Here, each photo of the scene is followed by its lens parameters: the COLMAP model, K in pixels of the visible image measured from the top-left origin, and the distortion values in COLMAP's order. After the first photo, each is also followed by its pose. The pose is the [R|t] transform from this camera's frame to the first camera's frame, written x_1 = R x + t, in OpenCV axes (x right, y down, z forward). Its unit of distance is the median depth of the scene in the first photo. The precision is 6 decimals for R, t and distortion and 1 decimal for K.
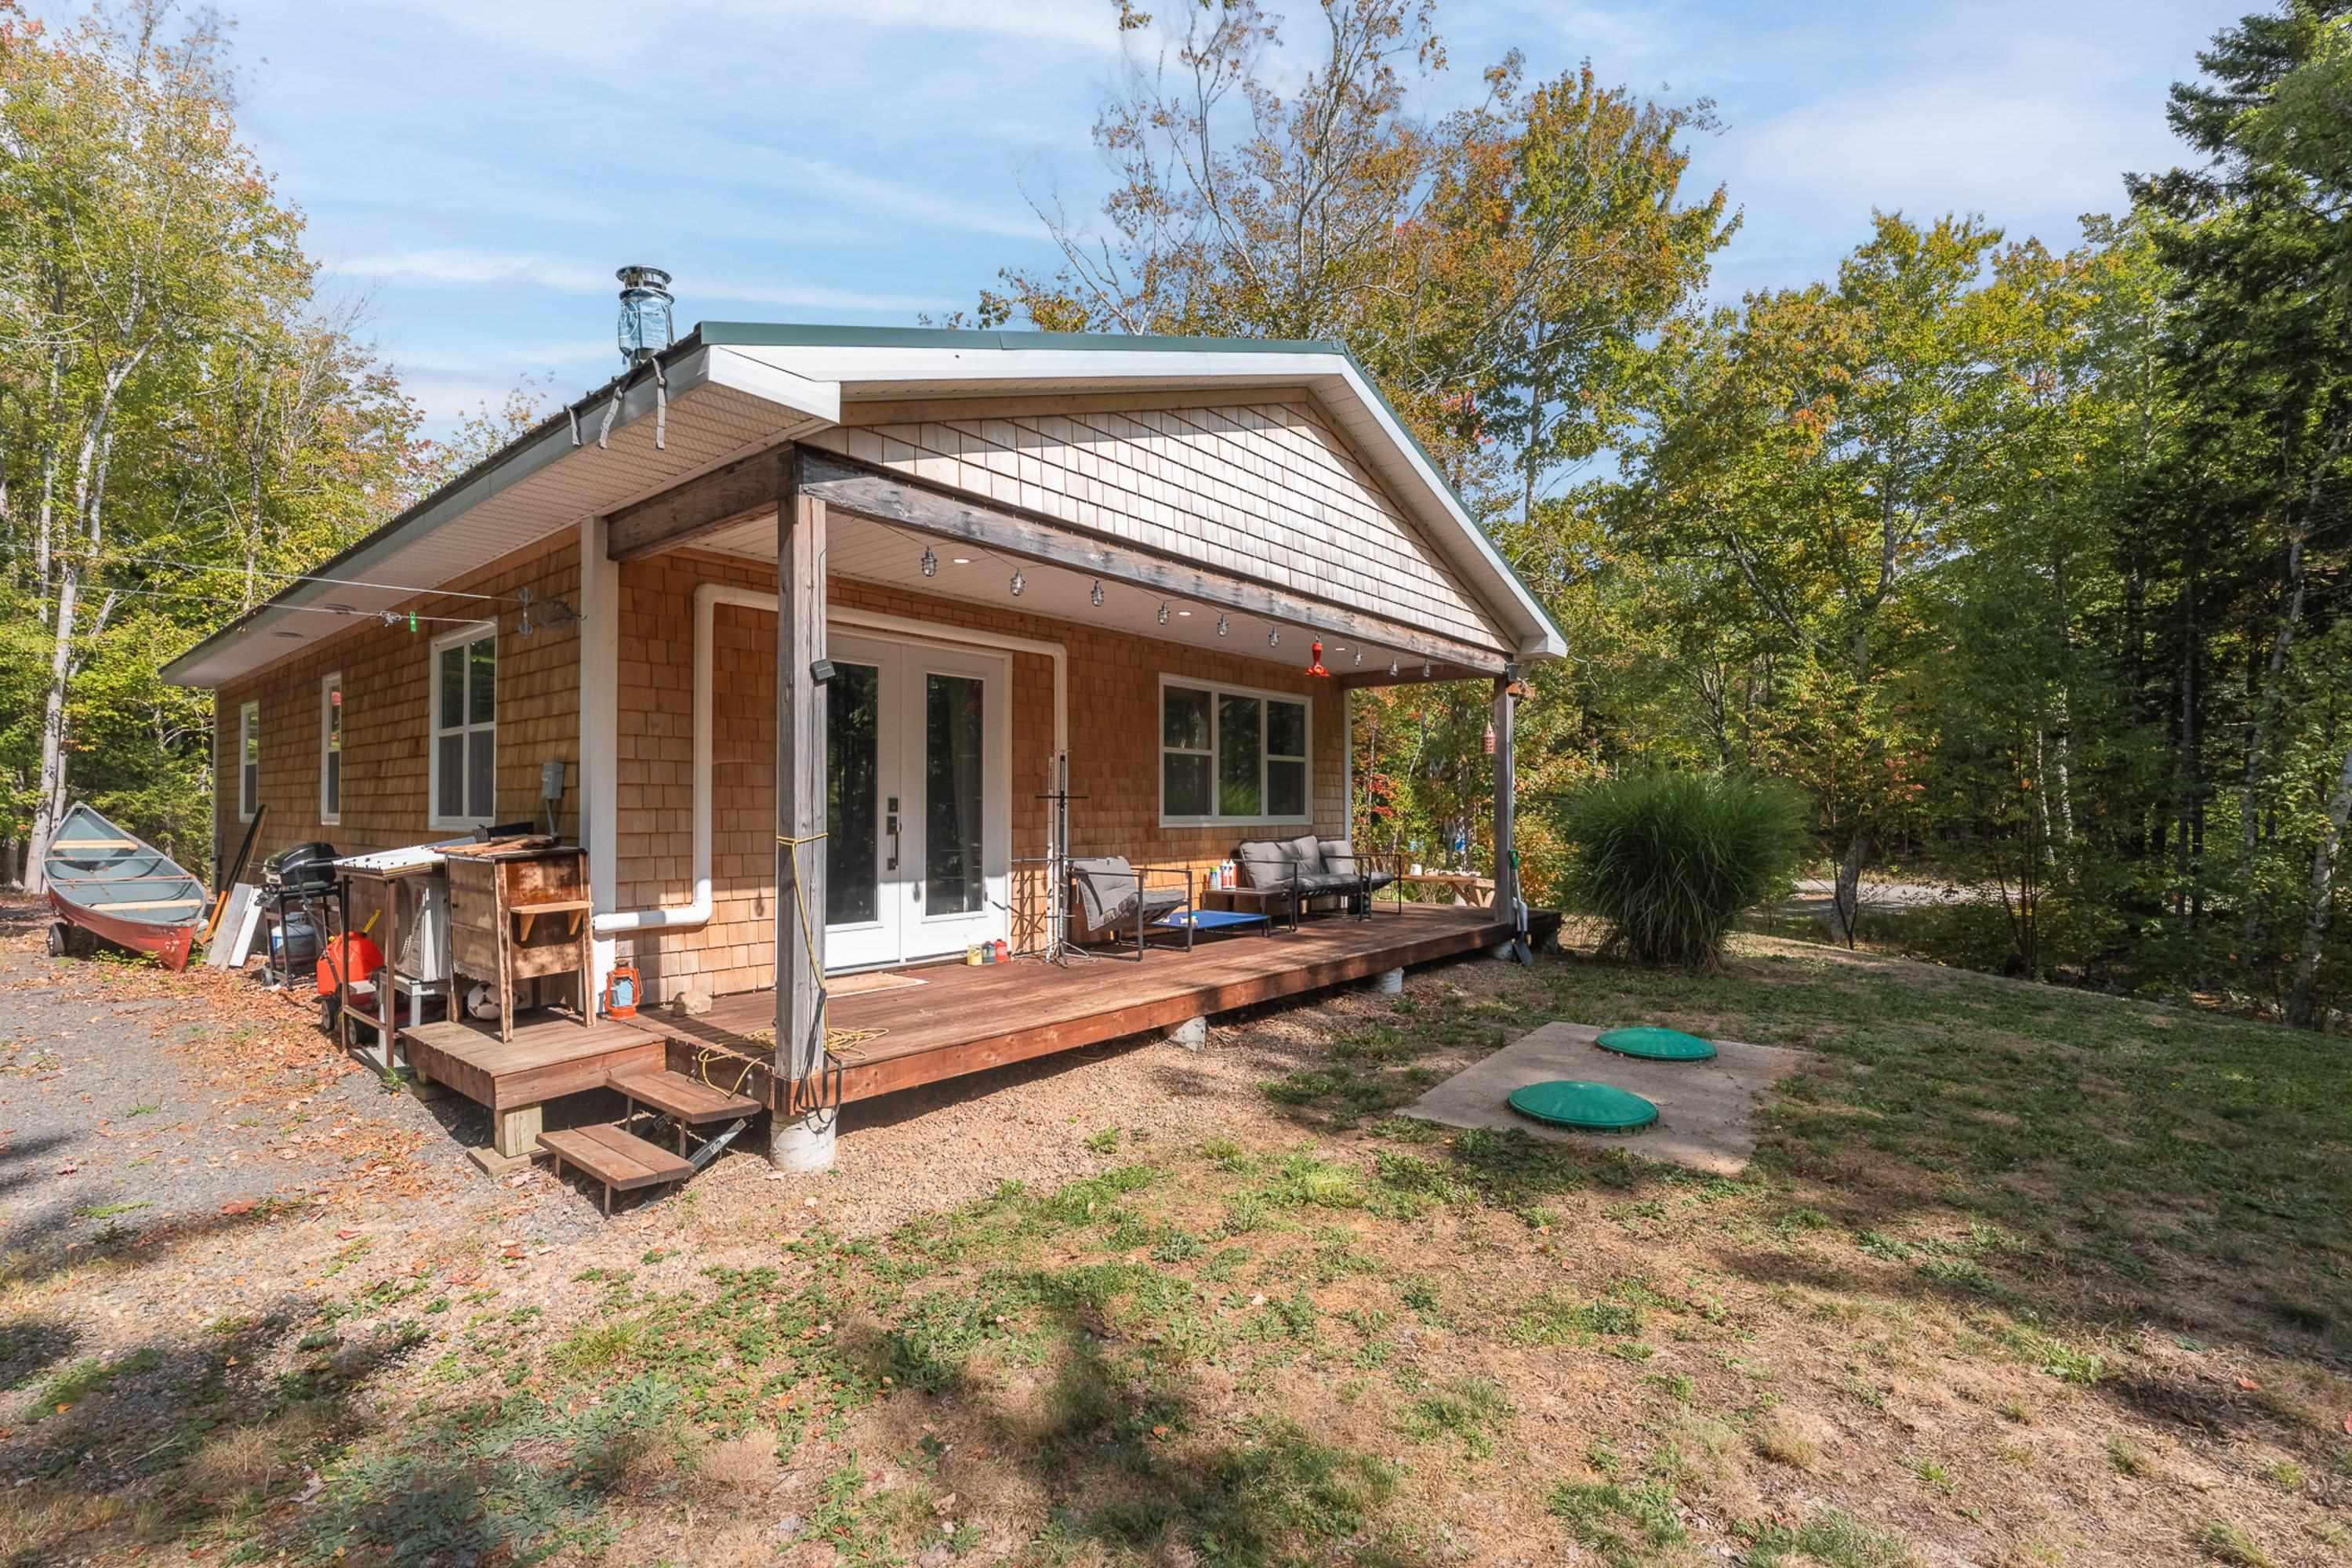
lens RADIAL K [[1049.3, 0, 1180.1], [0, 1049.3, 796.9], [0, 0, 1]] dist [-0.003378, 0.001038]
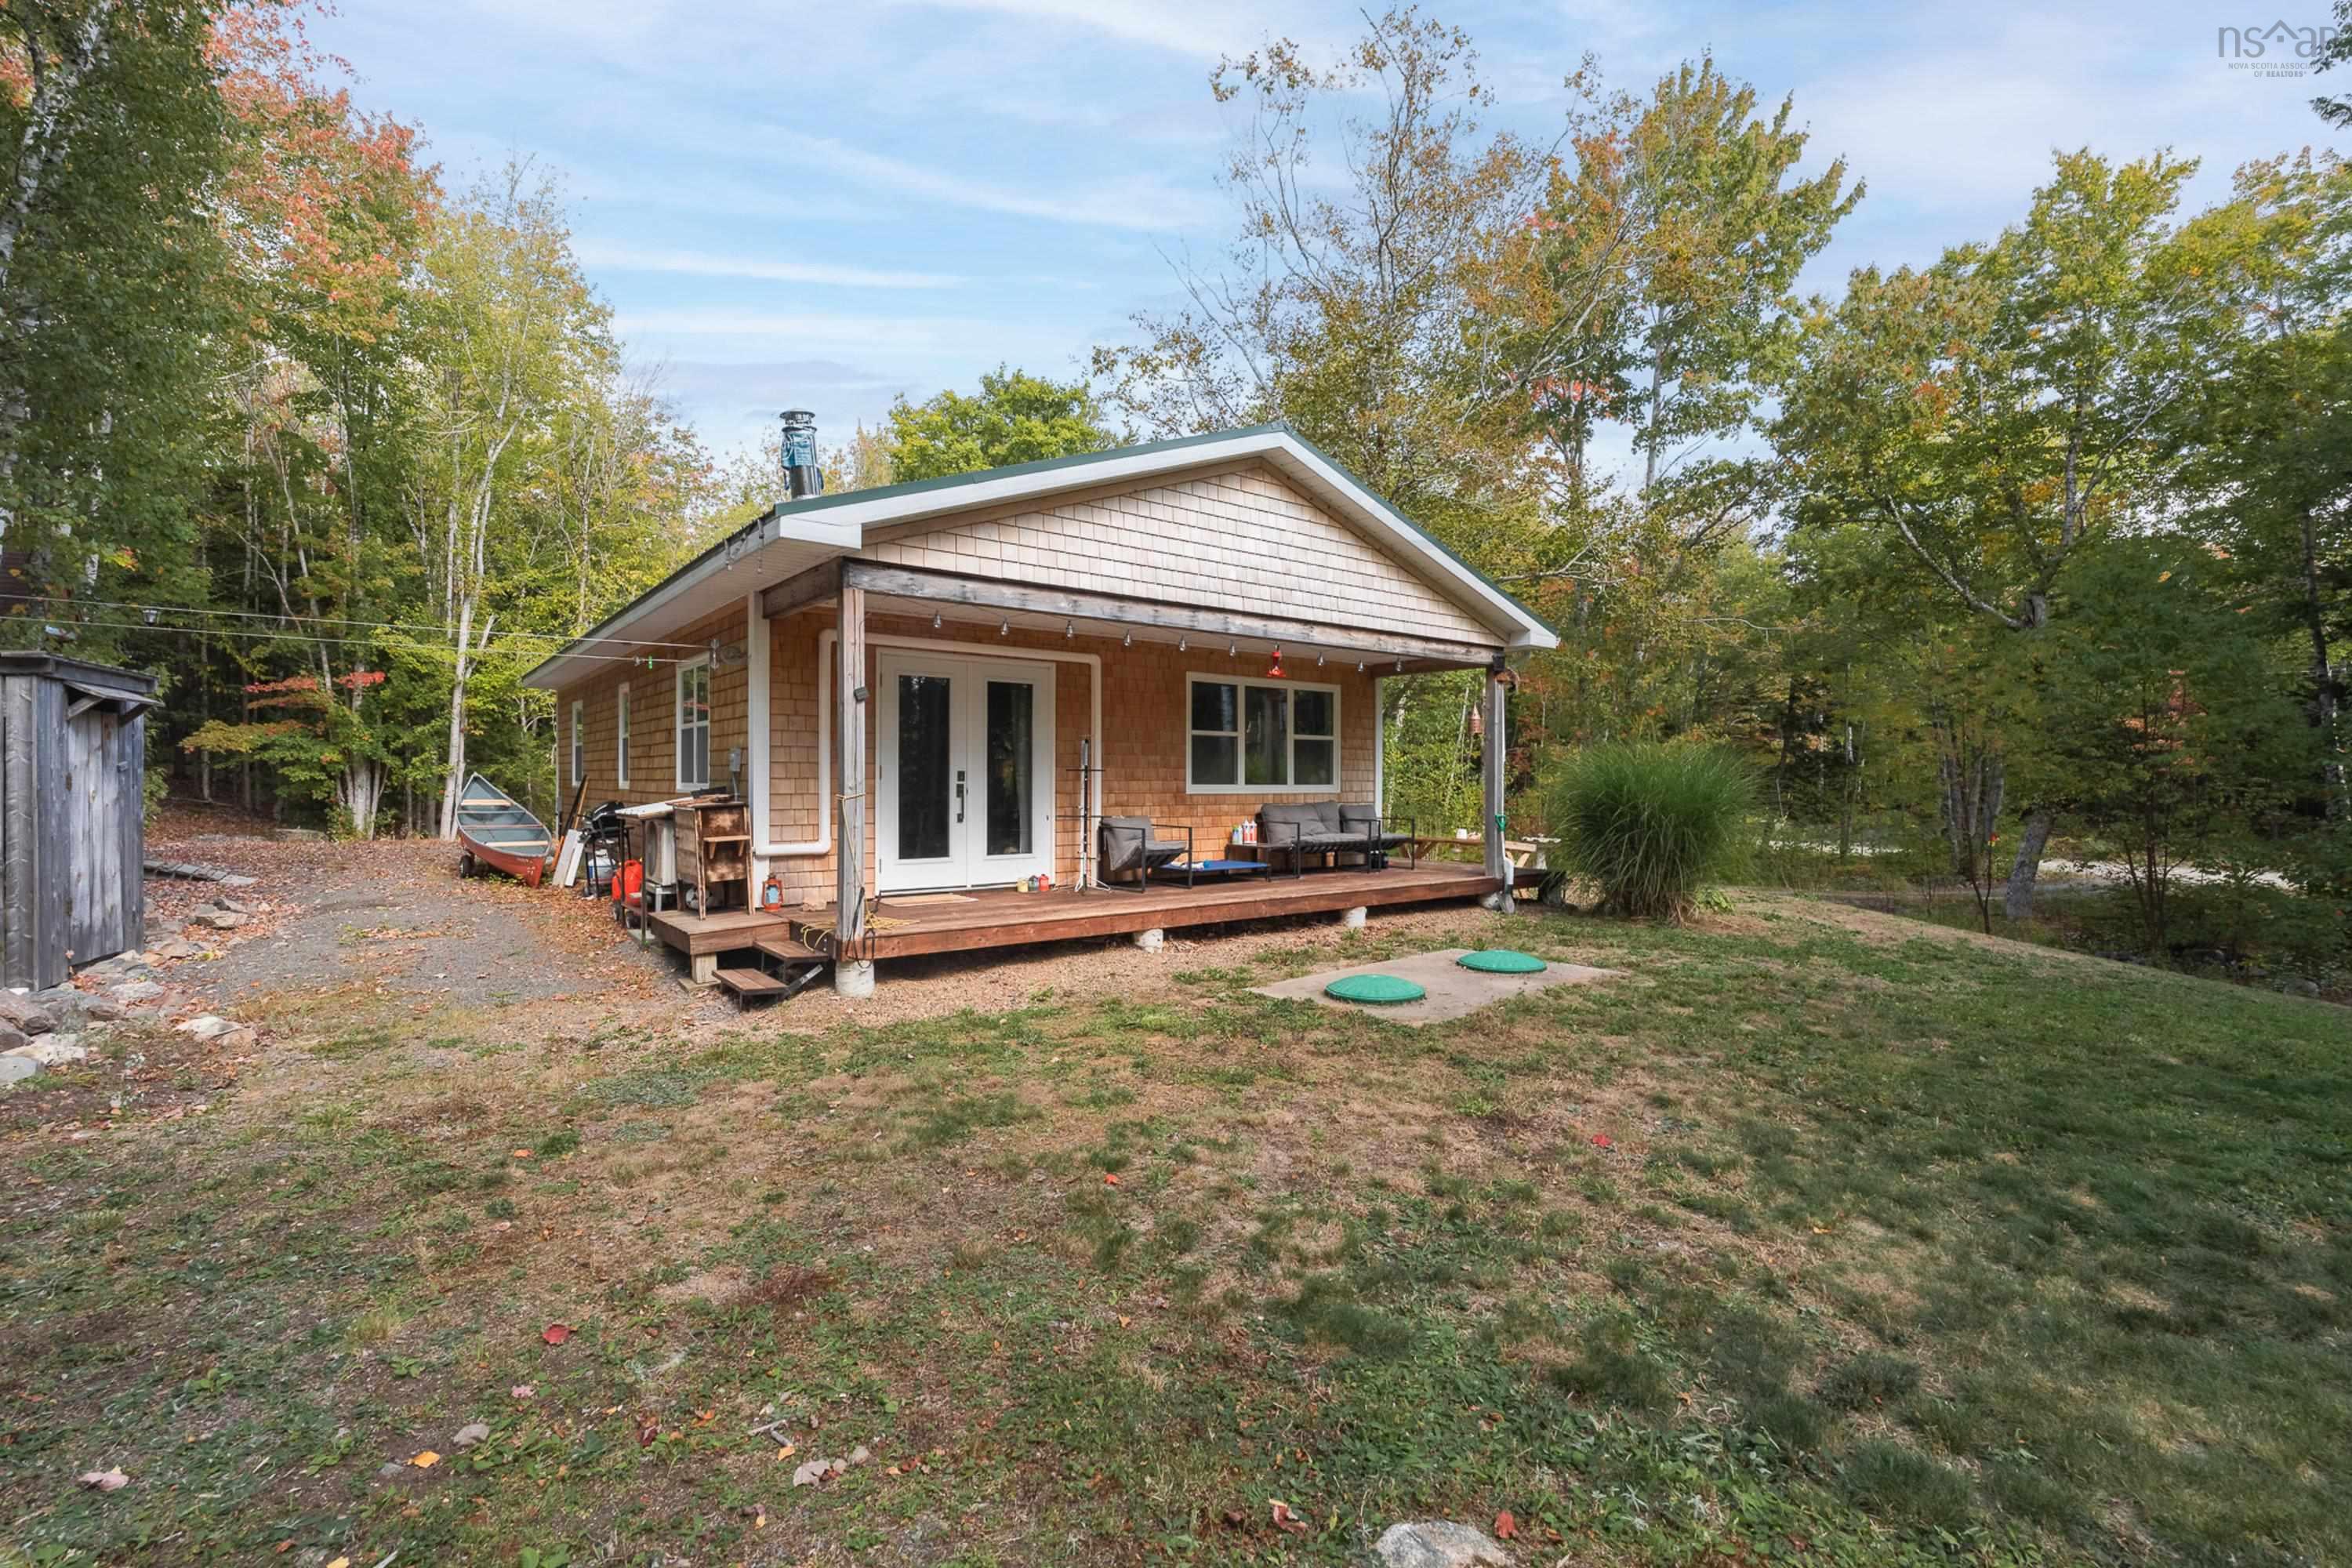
lens RADIAL K [[1049.3, 0, 1177.4], [0, 1049.3, 779.9], [0, 0, 1]] dist [-0.003378, 0.001038]
pose [[0.976841, 0.003192, -0.213944, 0.297387], [-0.000697, 0.999931, 0.011739, -0.002931], [0.213967, -0.011318, 0.976775, -0.301394]]
